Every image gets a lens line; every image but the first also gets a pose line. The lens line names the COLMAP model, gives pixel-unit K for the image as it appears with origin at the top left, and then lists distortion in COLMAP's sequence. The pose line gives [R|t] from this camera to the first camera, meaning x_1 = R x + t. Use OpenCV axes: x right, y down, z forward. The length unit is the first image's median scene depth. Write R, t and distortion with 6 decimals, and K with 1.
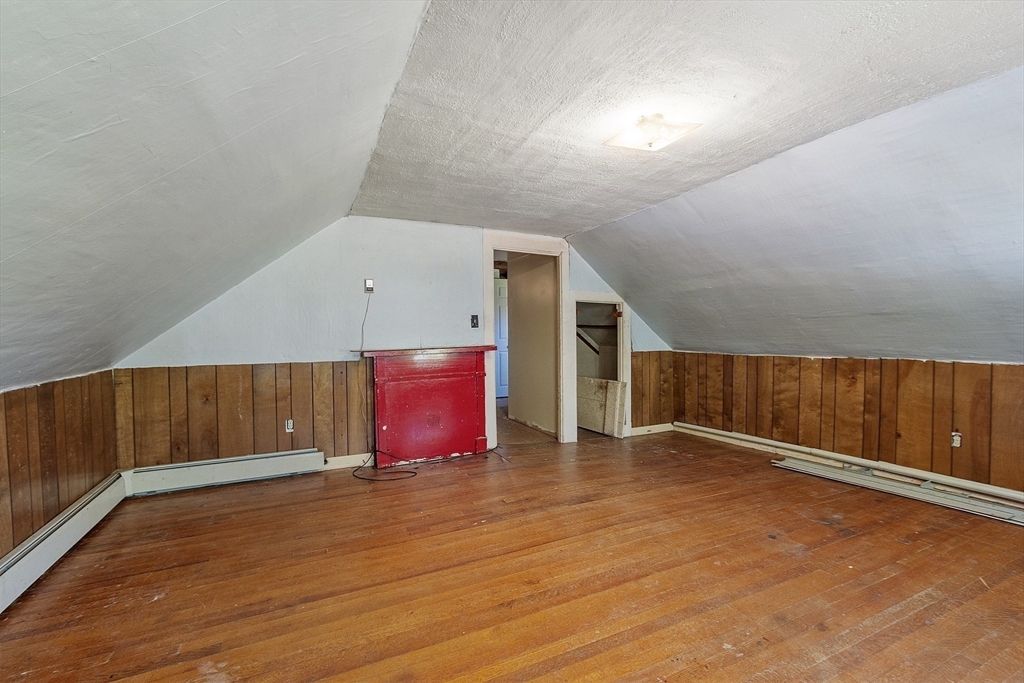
lens RADIAL K [[436.1, 0, 509.6], [0, 436.1, 343.5], [0, 0, 1]] dist [-0.001926, 0.000671]
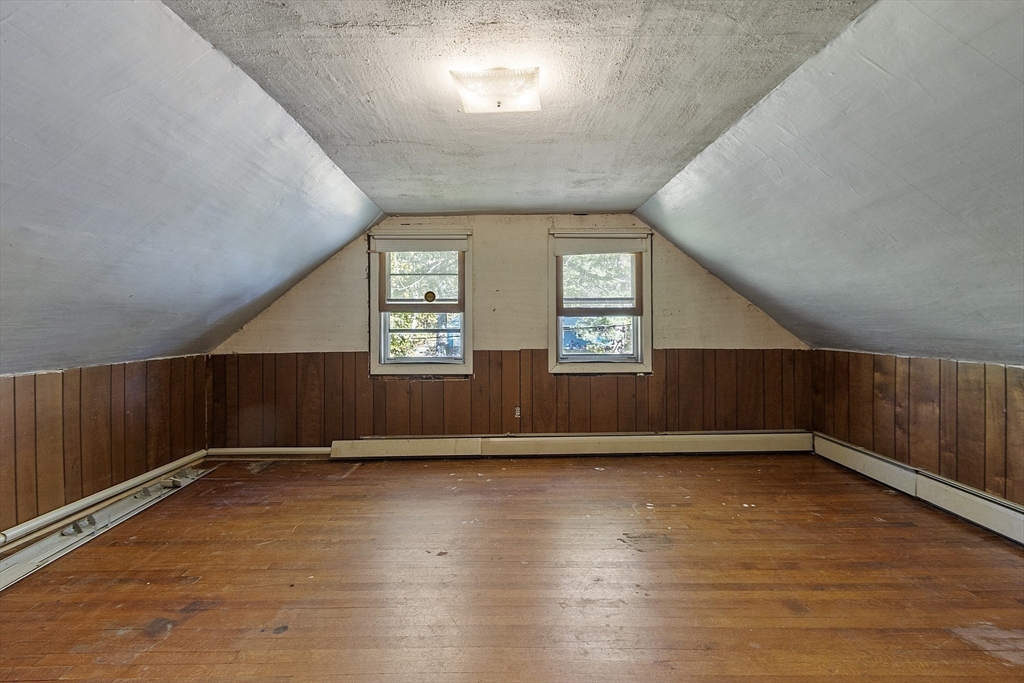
lens RADIAL K [[436.1, 0, 509.6], [0, 436.1, 343.5], [0, 0, 1]] dist [-0.001926, 0.000671]
pose [[-0.931900, 0.014044, 0.362444, 0.023524], [0.026916, 0.999173, 0.030487, -0.010425], [-0.361716, 0.038166, -0.931507, 1.487702]]
